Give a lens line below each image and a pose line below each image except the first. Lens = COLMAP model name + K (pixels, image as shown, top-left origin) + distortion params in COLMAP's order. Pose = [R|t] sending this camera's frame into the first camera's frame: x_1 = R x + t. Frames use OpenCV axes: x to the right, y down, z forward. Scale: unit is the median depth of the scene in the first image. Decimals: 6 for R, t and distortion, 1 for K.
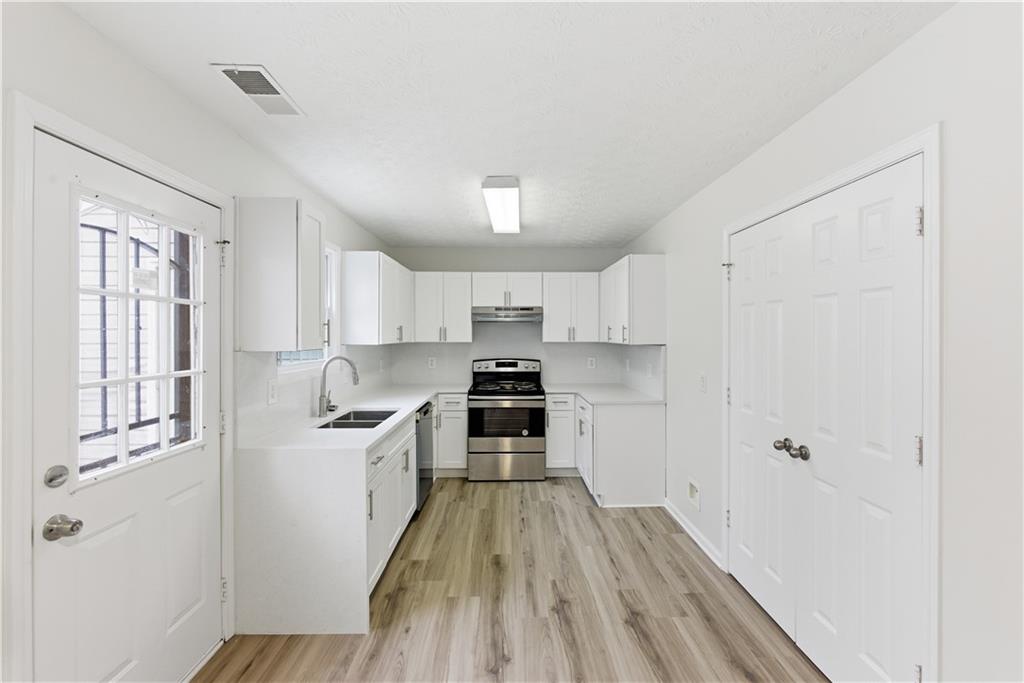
lens RADIAL K [[439.1, 0, 514.3], [0, 439.1, 337.4], [0, 0, 1]] dist [-0.013114, 0.005068]
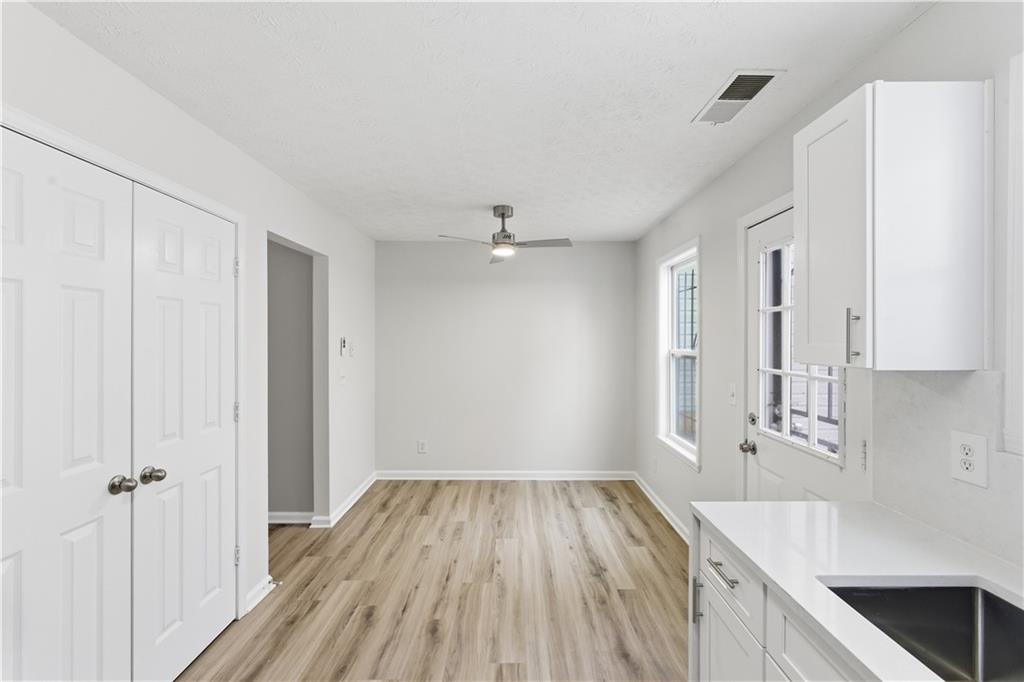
lens RADIAL K [[439.1, 0, 514.3], [0, 439.1, 336.9], [0, 0, 1]] dist [-0.013114, 0.005068]
pose [[-0.999768, -0.004003, 0.021142, -0.079804], [-0.003966, 0.999990, 0.001823, -0.013828], [-0.021149, 0.001738, -0.999775, 2.185127]]
